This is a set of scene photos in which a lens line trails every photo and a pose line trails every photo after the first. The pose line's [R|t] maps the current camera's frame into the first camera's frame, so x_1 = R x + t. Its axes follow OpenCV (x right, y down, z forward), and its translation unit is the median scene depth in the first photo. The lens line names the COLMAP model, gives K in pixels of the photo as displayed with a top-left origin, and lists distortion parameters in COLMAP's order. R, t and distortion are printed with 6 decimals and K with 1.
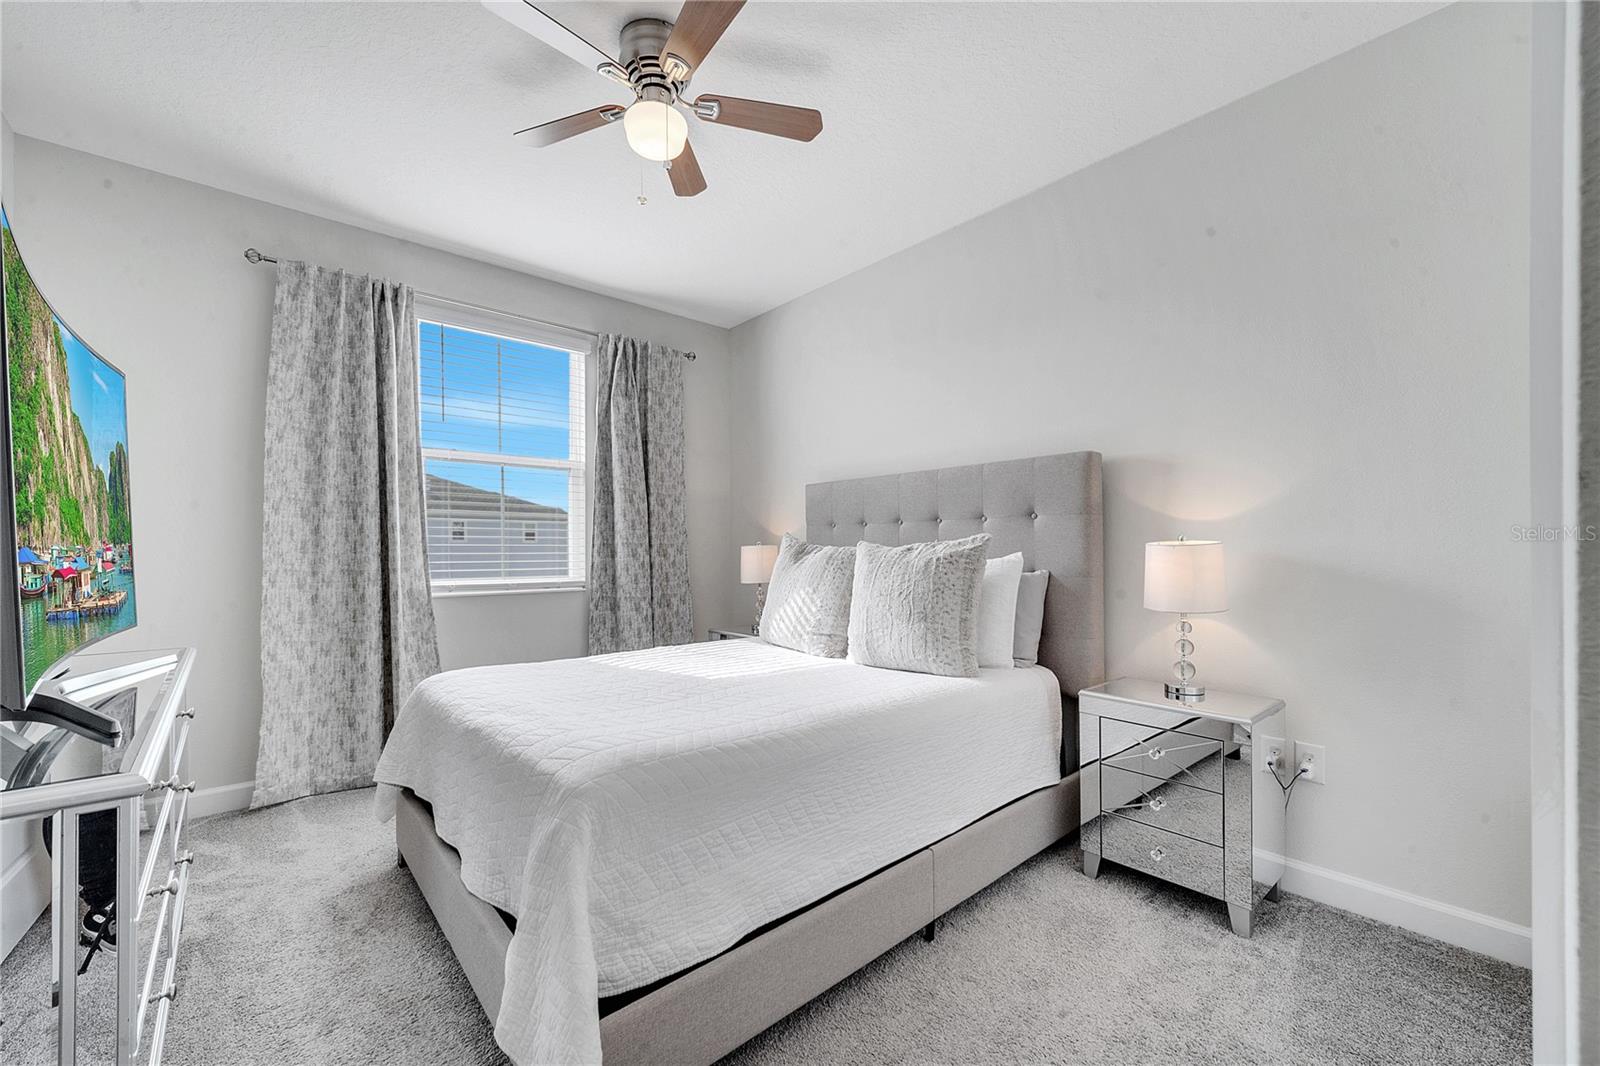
lens RADIAL K [[647.6, 0, 798.2], [0, 647.6, 551.4], [0, 0, 1]] dist [0.011419, -0.002290]
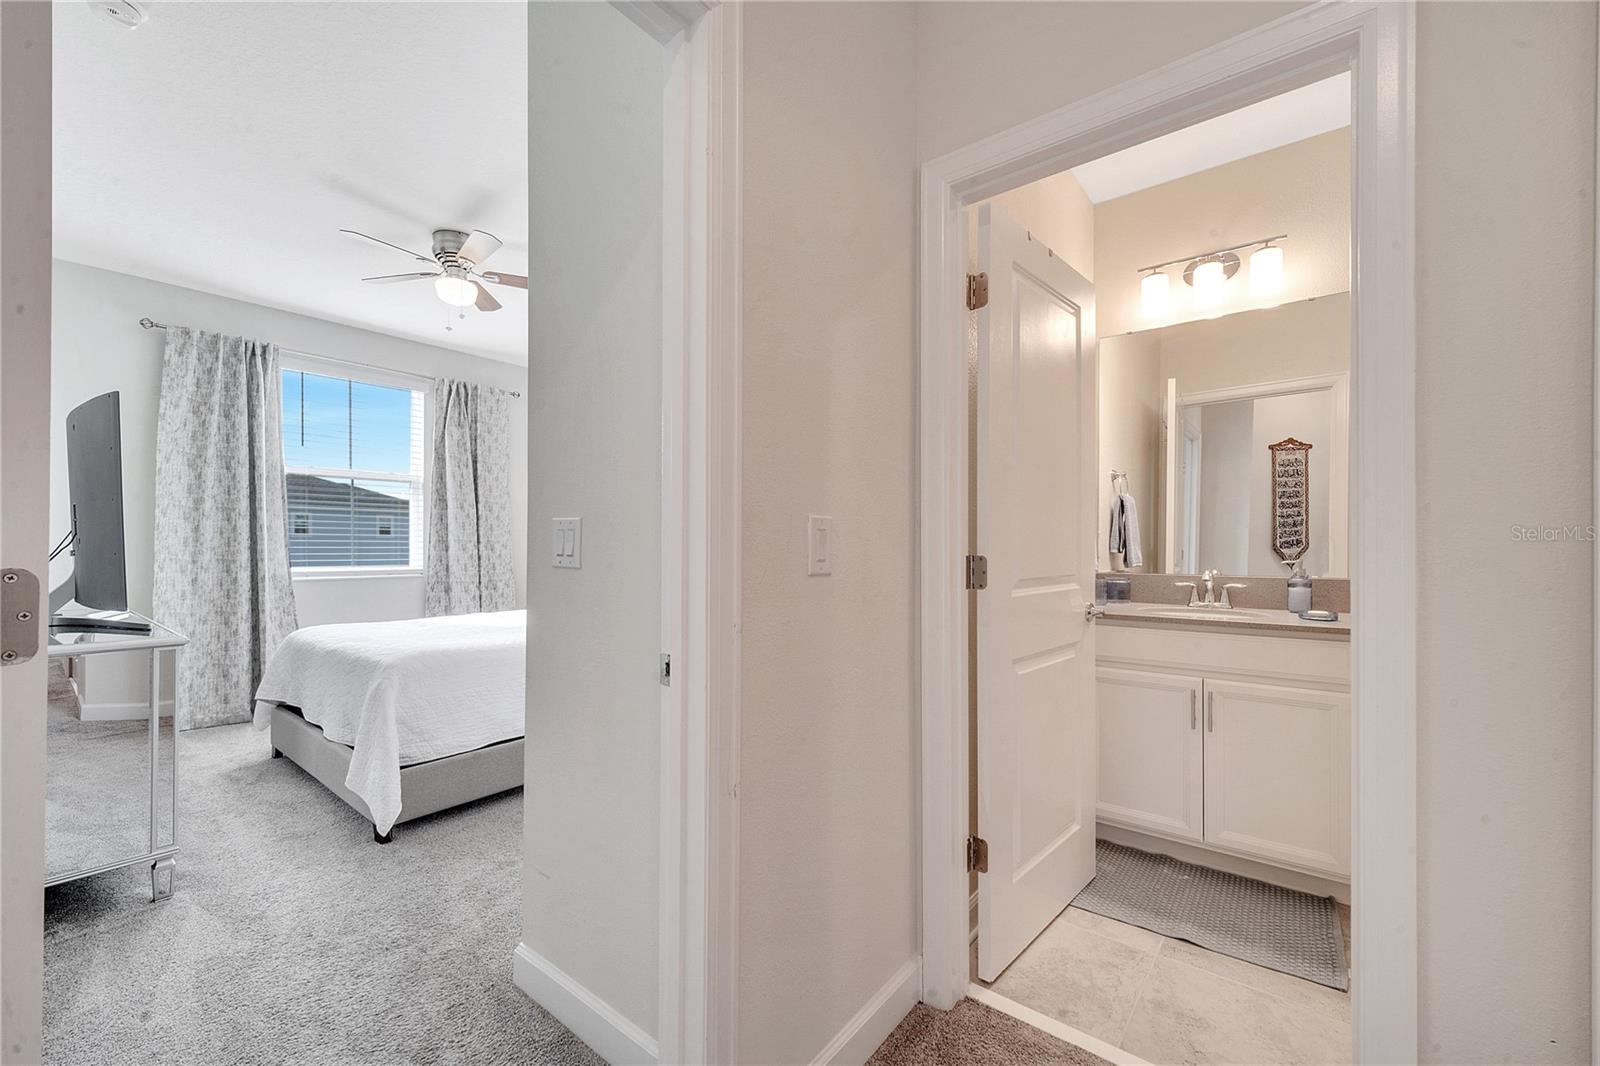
lens RADIAL K [[647.6, 0, 794.7], [0, 647.6, 544.9], [0, 0, 1]] dist [0.011419, -0.002290]
pose [[0.985795, 0.004811, 0.167884, 0.229197], [-0.004084, 0.999981, -0.004675, 0.000526], [-0.167904, 0.003923, 0.985796, -0.498305]]
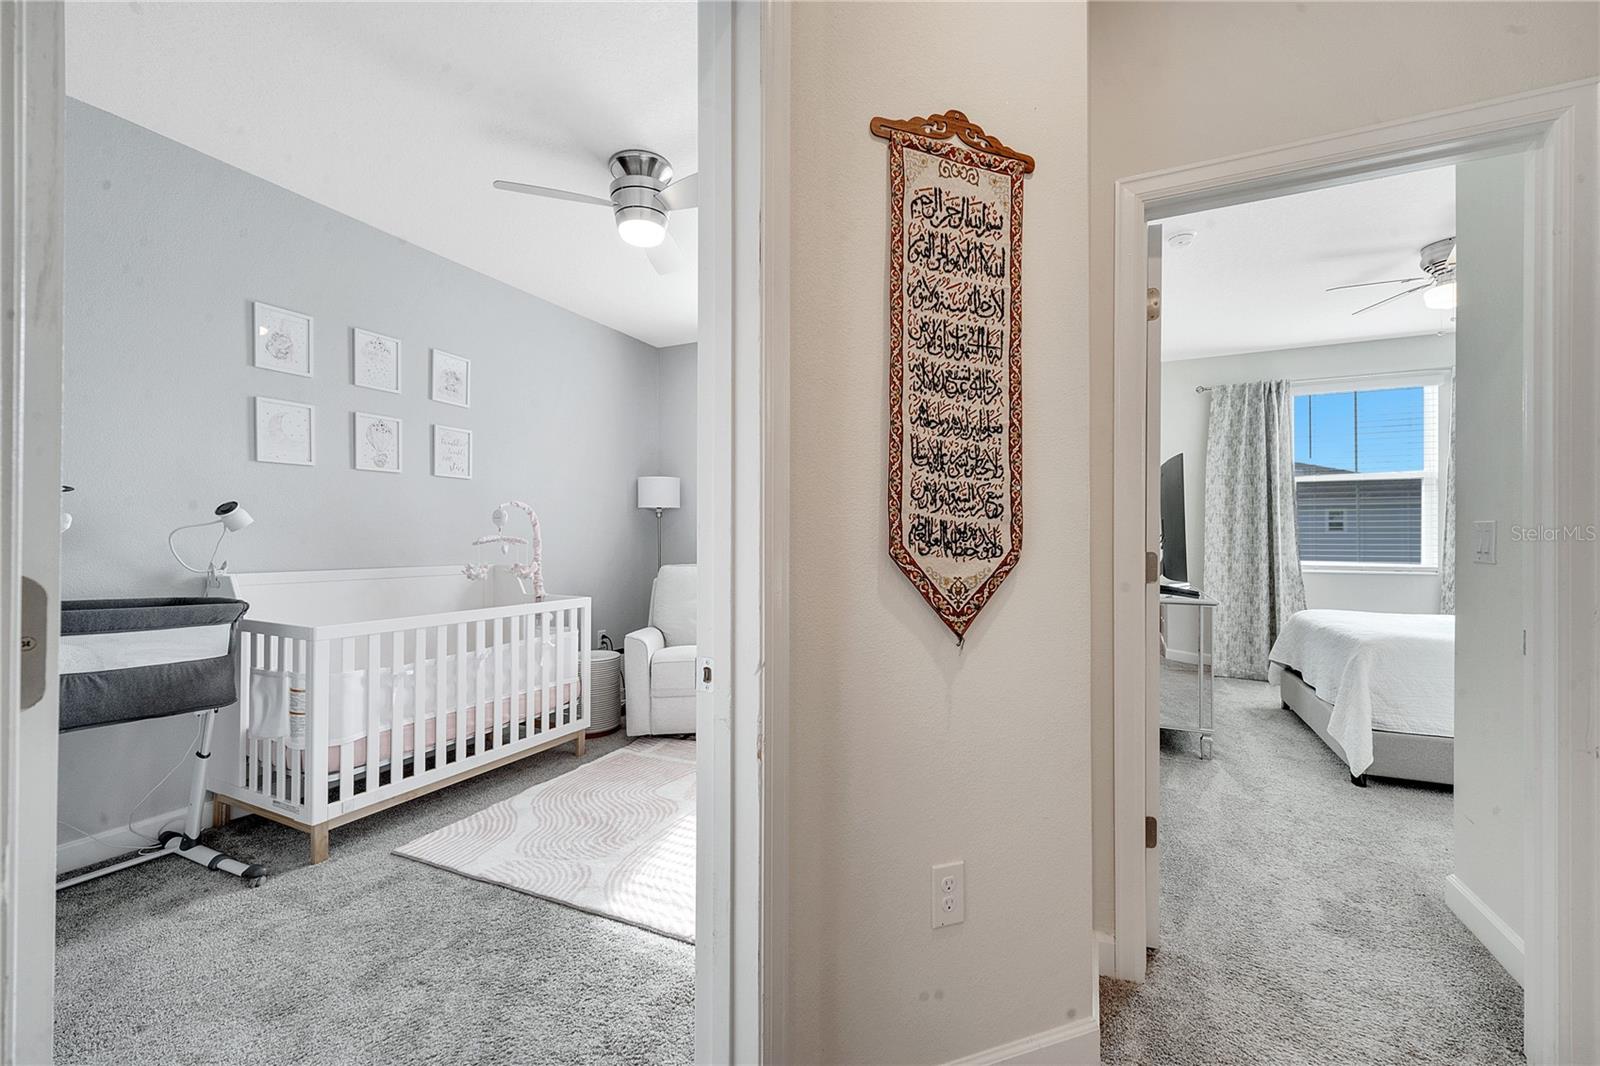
lens RADIAL K [[647.6, 0, 792.8], [0, 647.6, 538.3], [0, 0, 1]] dist [0.011419, -0.002290]
pose [[0.380947, -0.000995, -0.924596, 0.453608], [-0.004152, 0.999988, -0.002786, -0.002087], [0.924587, 0.004900, 0.380938, -0.789817]]
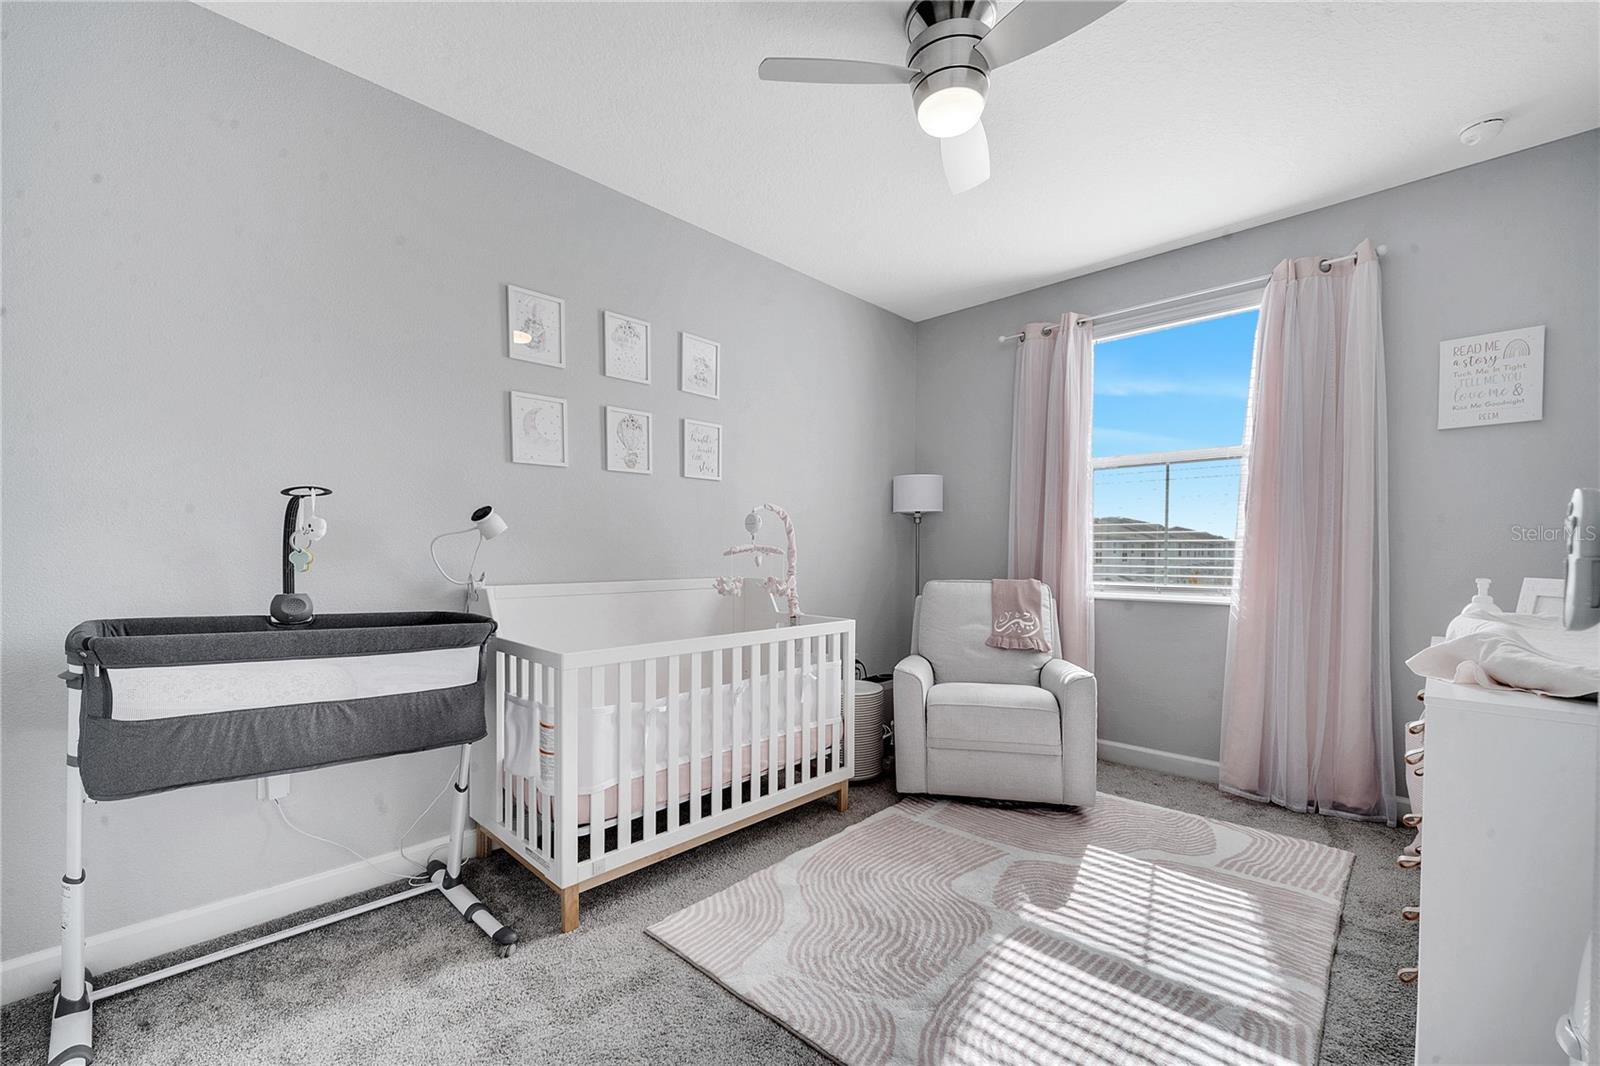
lens RADIAL K [[647.6, 0, 803.4], [0, 647.6, 568.7], [0, 0, 1]] dist [0.011419, -0.002290]
pose [[0.080393, 0.028909, -0.996344, 0.184555], [-0.005885, 0.999576, 0.028528, 0.000217], [0.996746, 0.003570, 0.080529, -0.832717]]
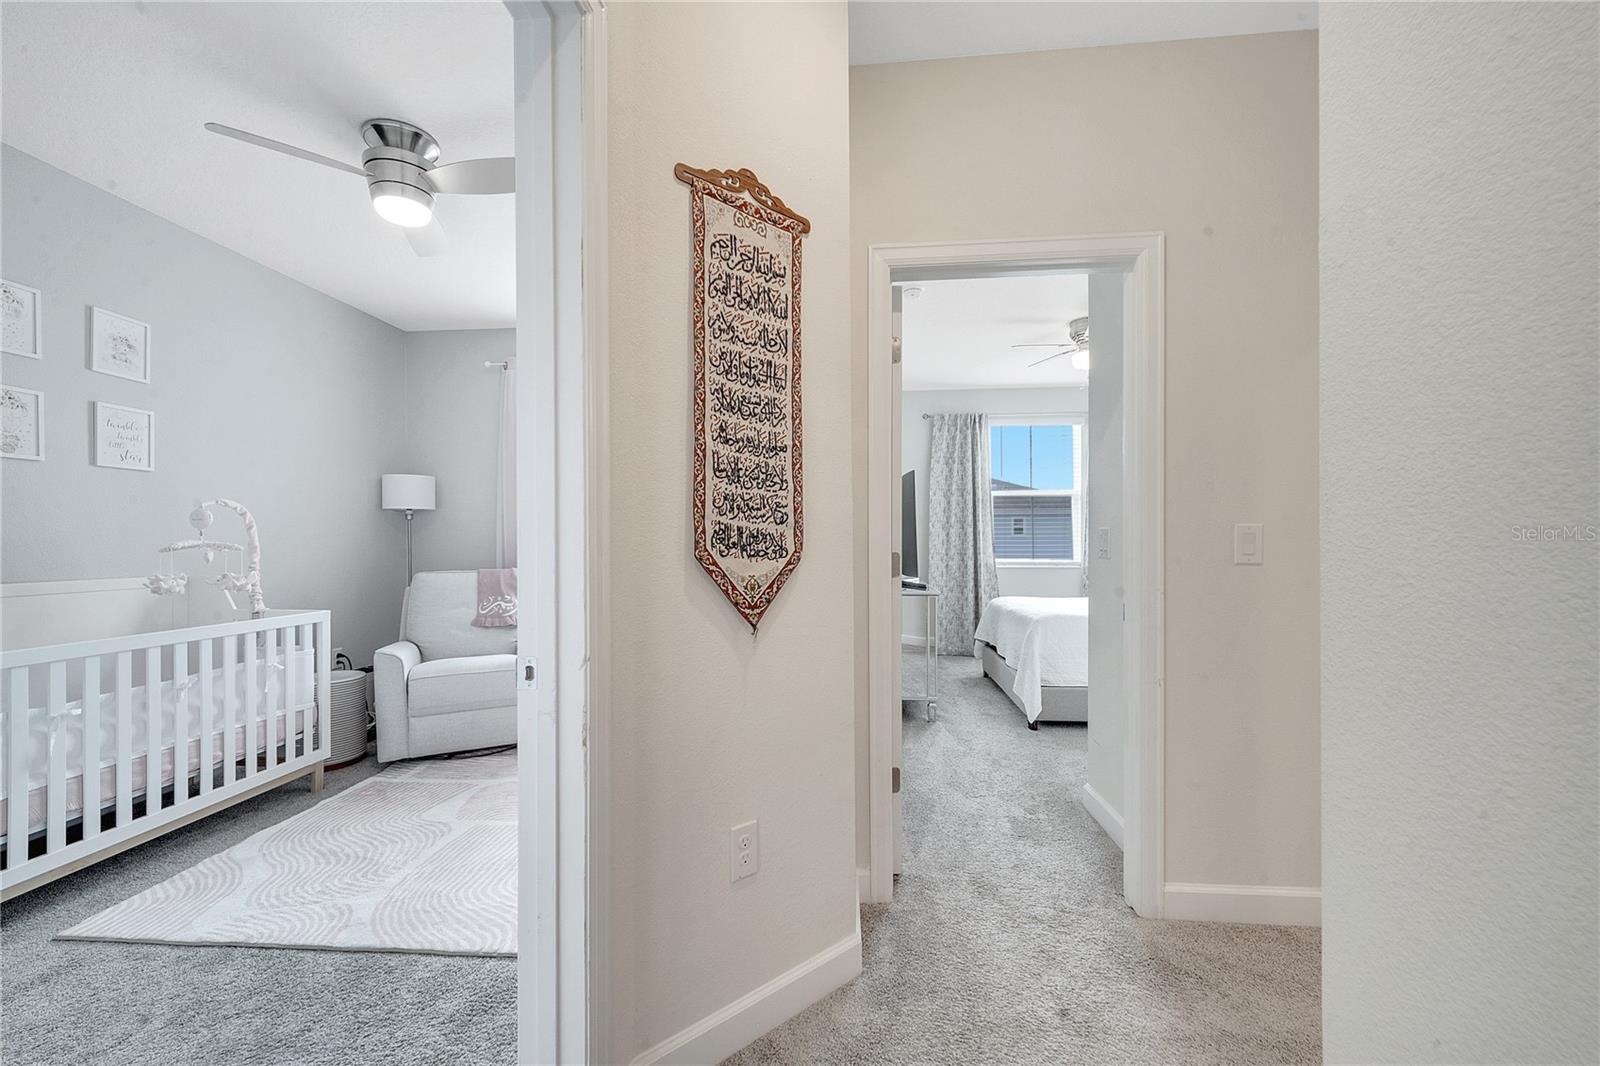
lens RADIAL K [[647.6, 0, 784.4], [0, 647.6, 544.0], [0, 0, 1]] dist [0.011419, -0.002290]
pose [[0.673021, -0.000682, -0.739623, 0.481986], [0.001127, 0.999999, 0.000103, -0.002055], [0.739623, -0.000902, 0.673021, -0.840882]]
